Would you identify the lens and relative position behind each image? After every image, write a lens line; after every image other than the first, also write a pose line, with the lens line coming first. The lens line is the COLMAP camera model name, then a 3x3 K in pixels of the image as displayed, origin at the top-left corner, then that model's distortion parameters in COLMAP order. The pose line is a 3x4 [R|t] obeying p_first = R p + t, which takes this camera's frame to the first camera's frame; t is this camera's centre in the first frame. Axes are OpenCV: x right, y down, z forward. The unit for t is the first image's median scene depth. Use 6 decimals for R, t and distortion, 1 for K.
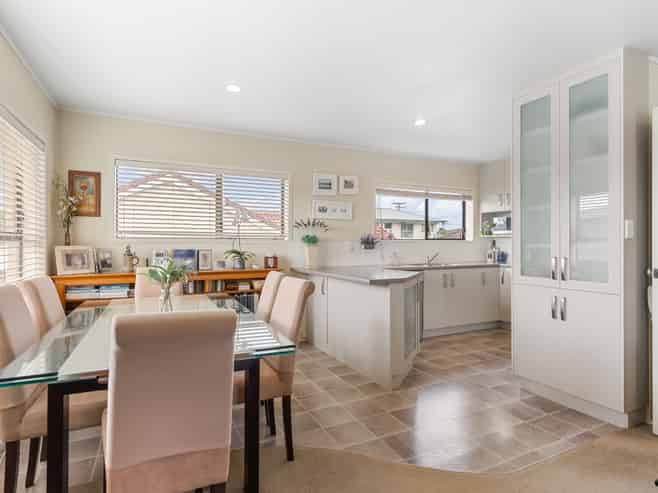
lens RADIAL K [[365.0, 0, 331.3], [0, 365.0, 244.7], [0, 0, 1]] dist [-0.004831, -0.000248]
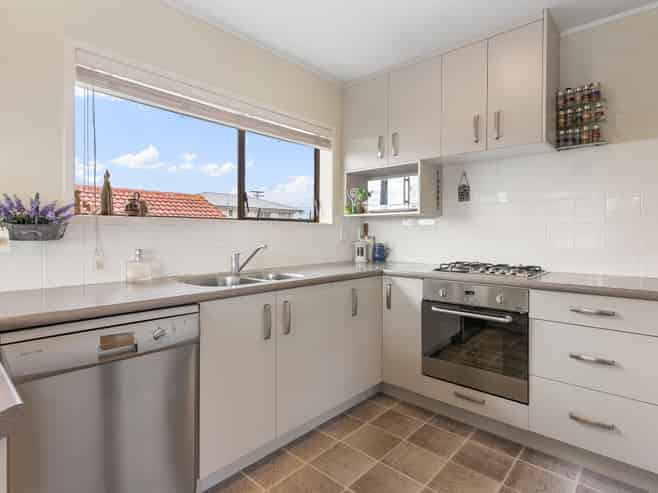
lens RADIAL K [[355.7, 0, 330.5], [0, 355.7, 242.4], [0, 0, 1]] dist [-0.000635, -0.000060]
pose [[0.929346, -0.003327, 0.369194, 0.194622], [-0.005202, 0.999742, 0.022103, 0.005334], [-0.369172, -0.022462, 0.929090, 0.519039]]
